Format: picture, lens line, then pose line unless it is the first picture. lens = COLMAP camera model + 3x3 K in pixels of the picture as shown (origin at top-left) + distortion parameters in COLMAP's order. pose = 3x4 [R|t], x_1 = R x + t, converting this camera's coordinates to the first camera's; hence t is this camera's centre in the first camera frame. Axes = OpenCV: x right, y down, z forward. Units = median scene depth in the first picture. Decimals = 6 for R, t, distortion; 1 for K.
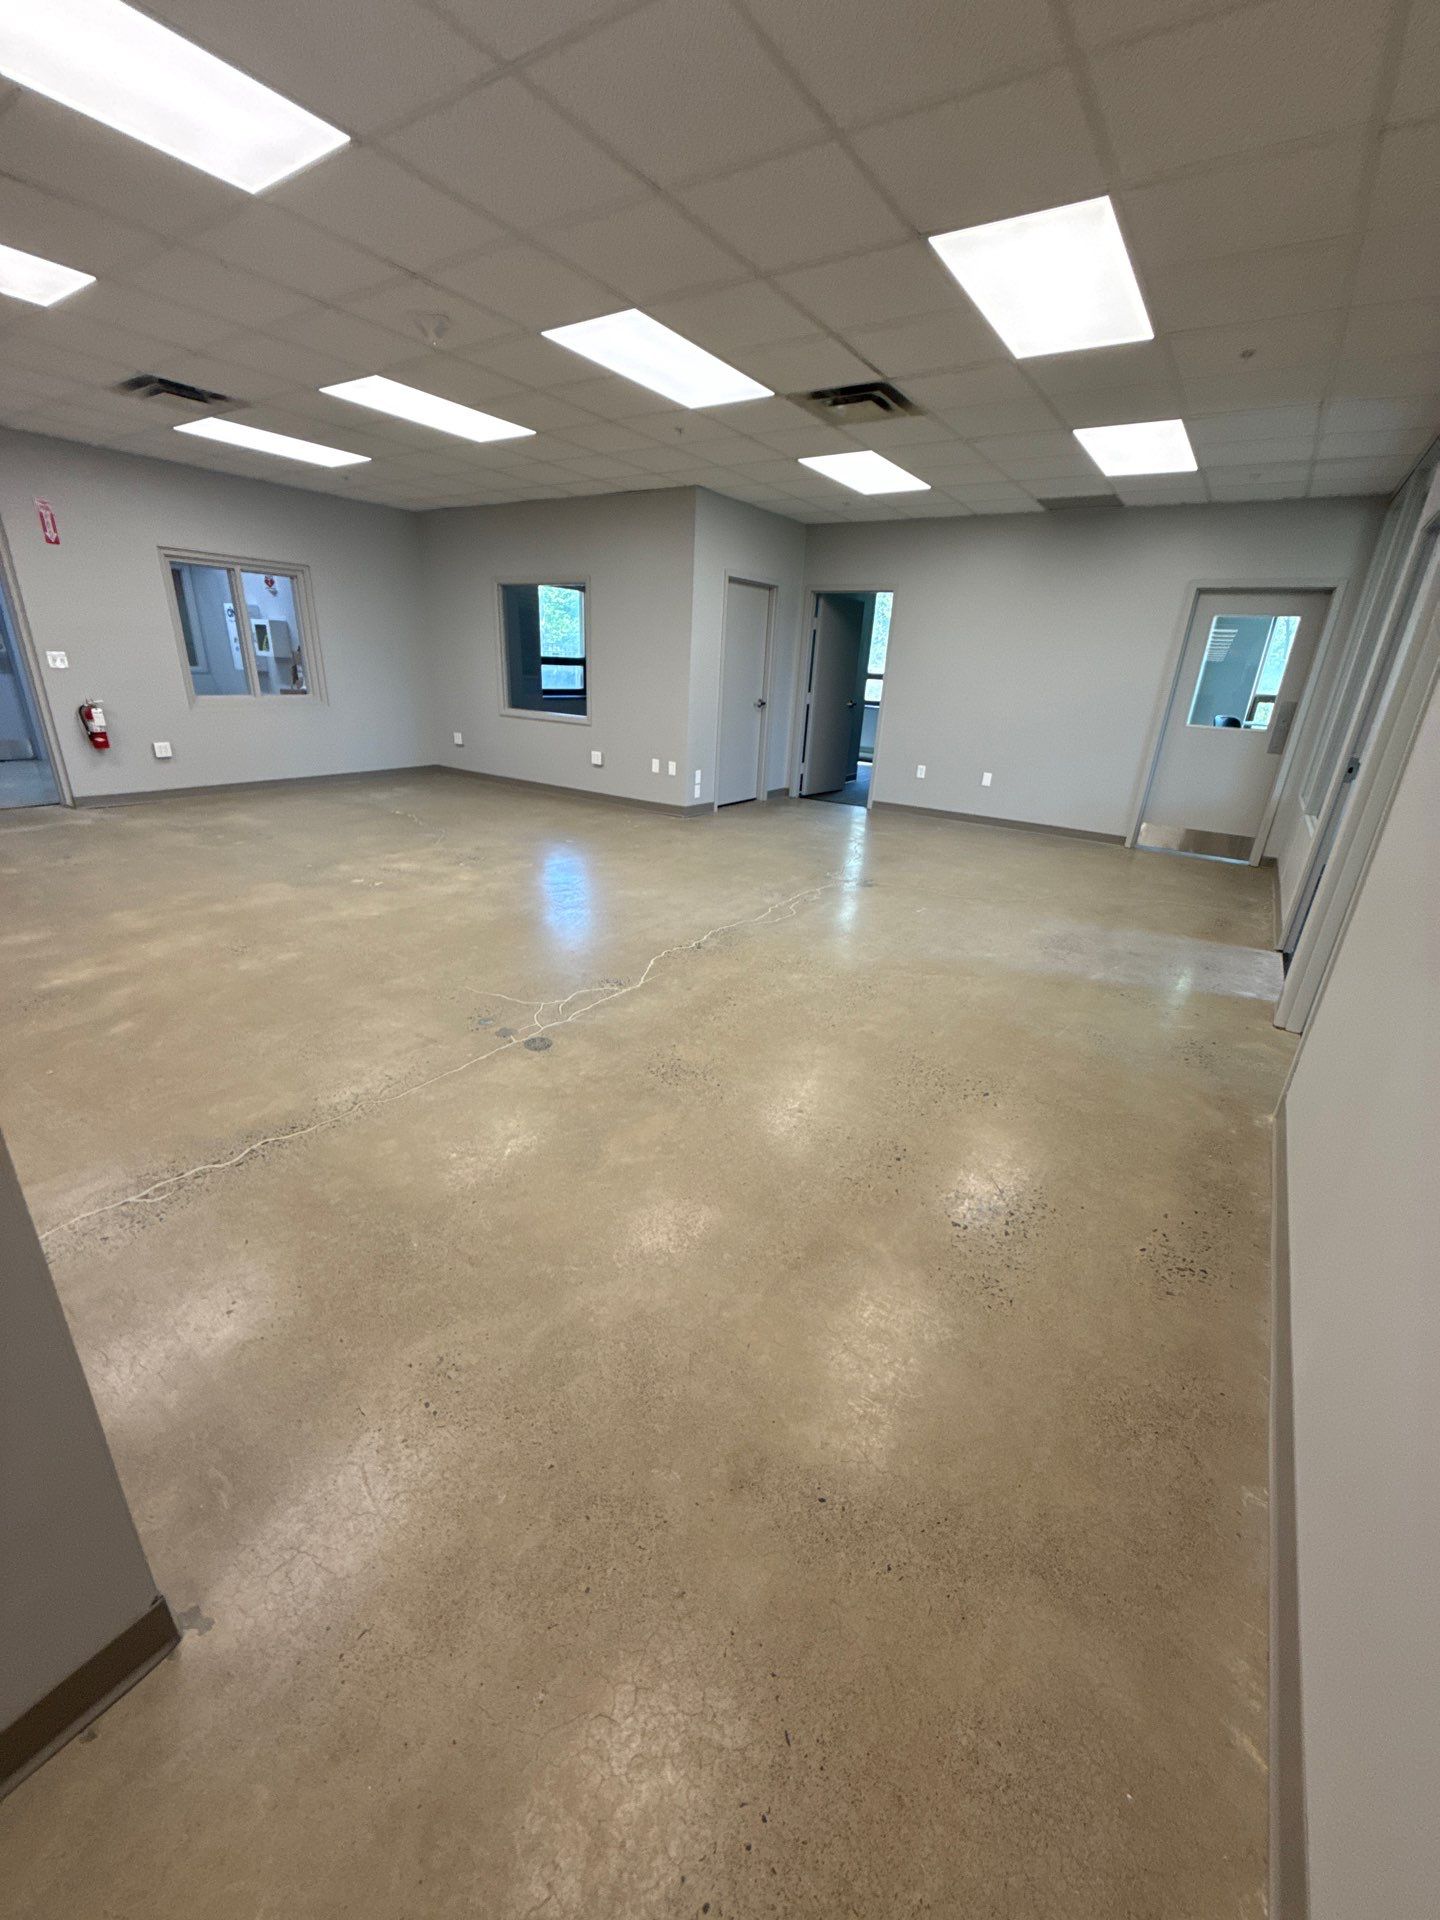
lens RADIAL K [[772.3, 0, 720.0], [0, 772.3, 960.0], [0, 0, 1]] dist [-0.000112, -0.000155]
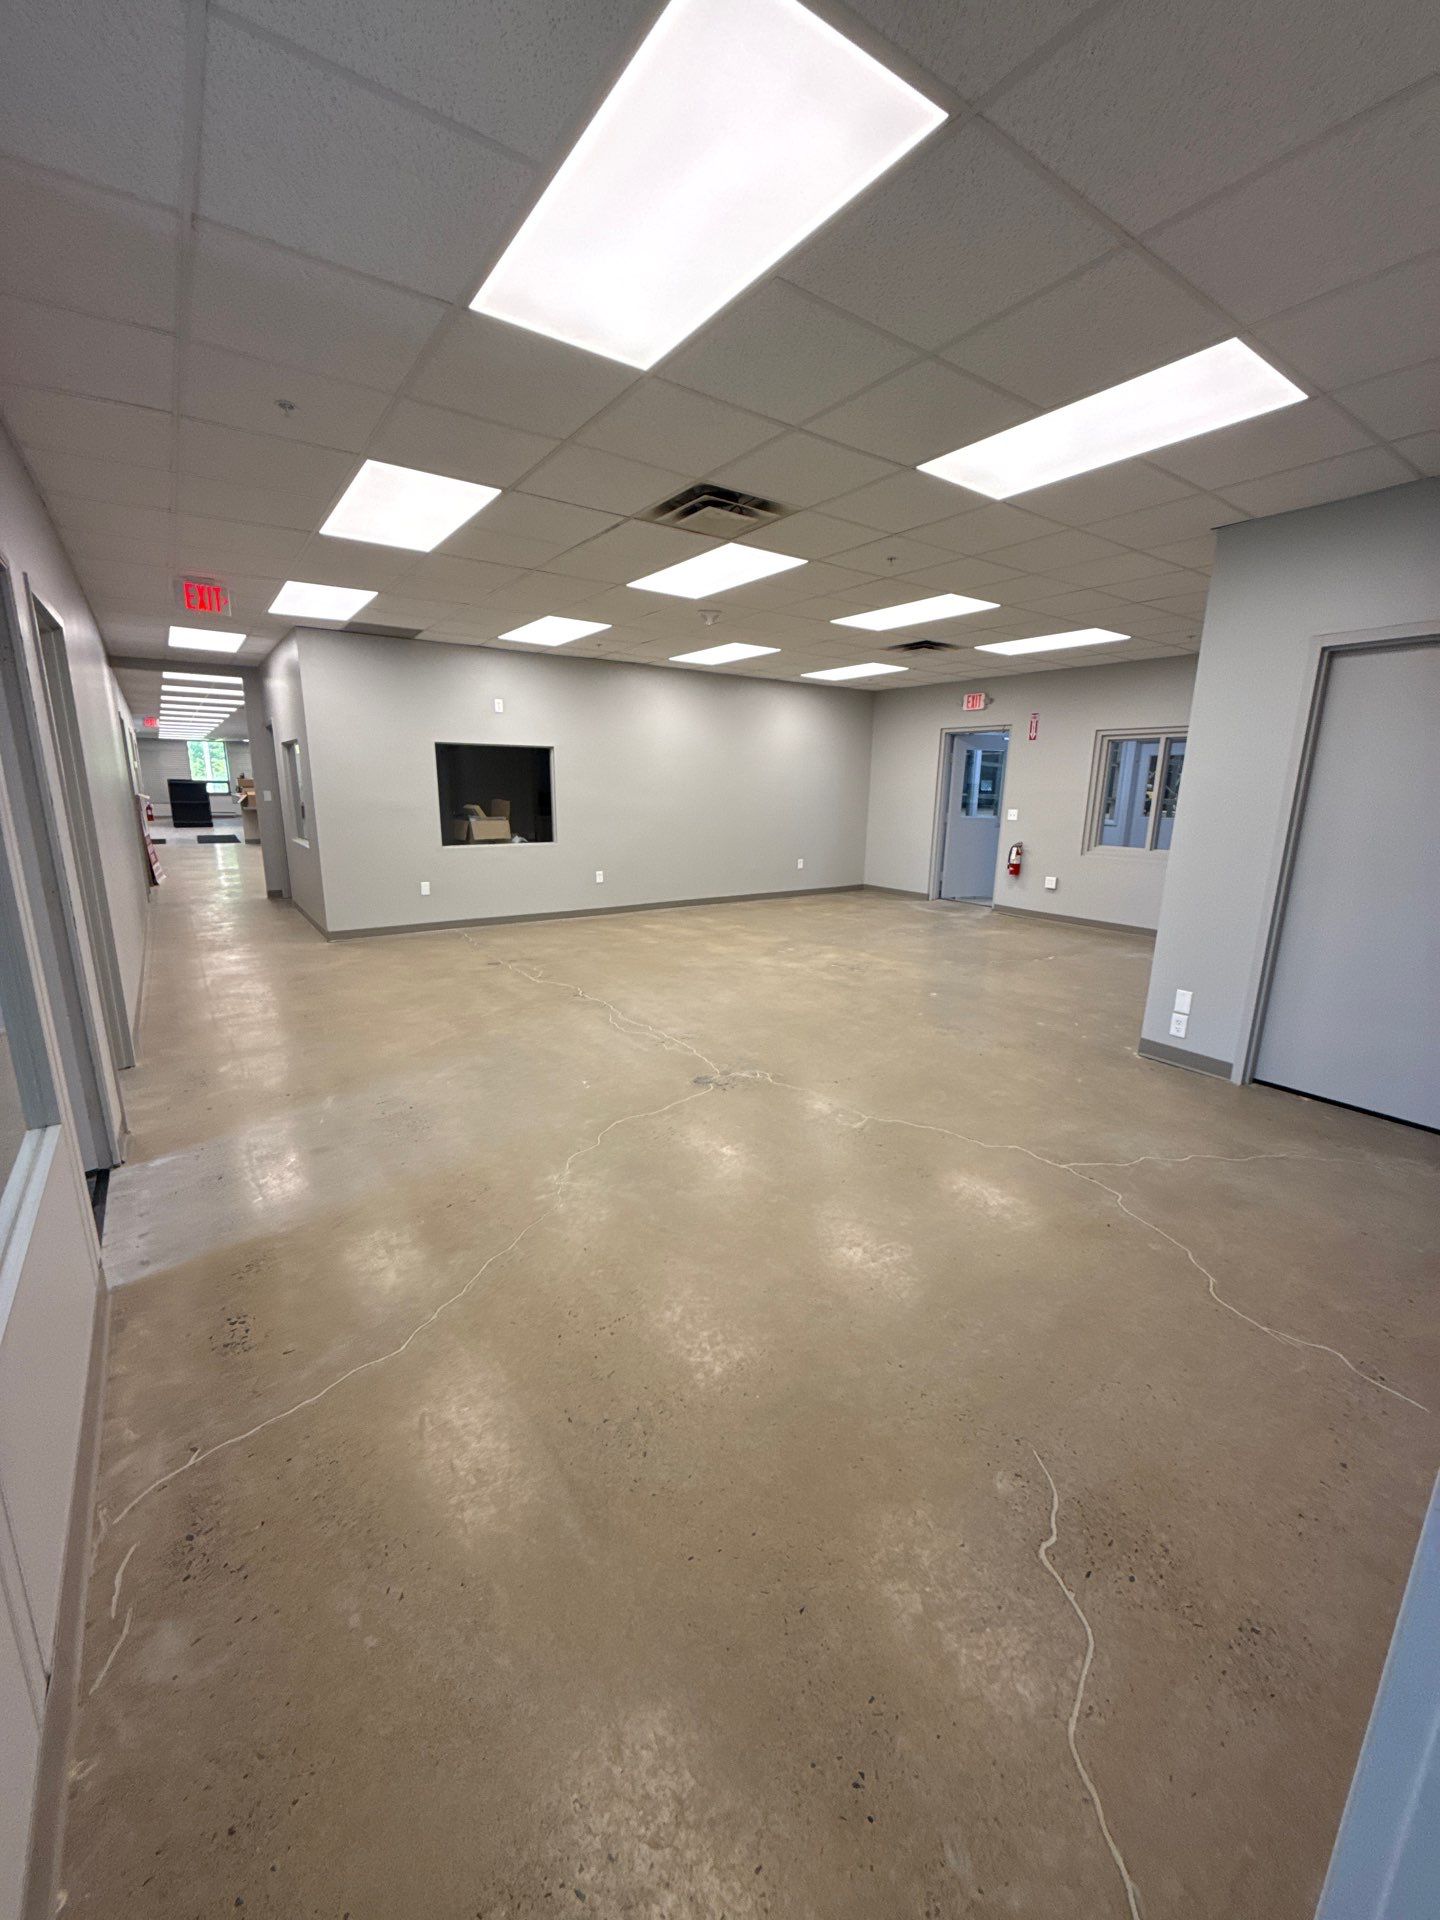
lens RADIAL K [[772.3, 0, 720.0], [0, 772.3, 960.0], [0, 0, 1]] dist [-0.000112, -0.000155]
pose [[-0.352087, 0.159089, -0.922348, 0.923337], [-0.365968, 0.883596, 0.292106, -0.459264], [0.861453, 0.440397, -0.252881, 1.256355]]
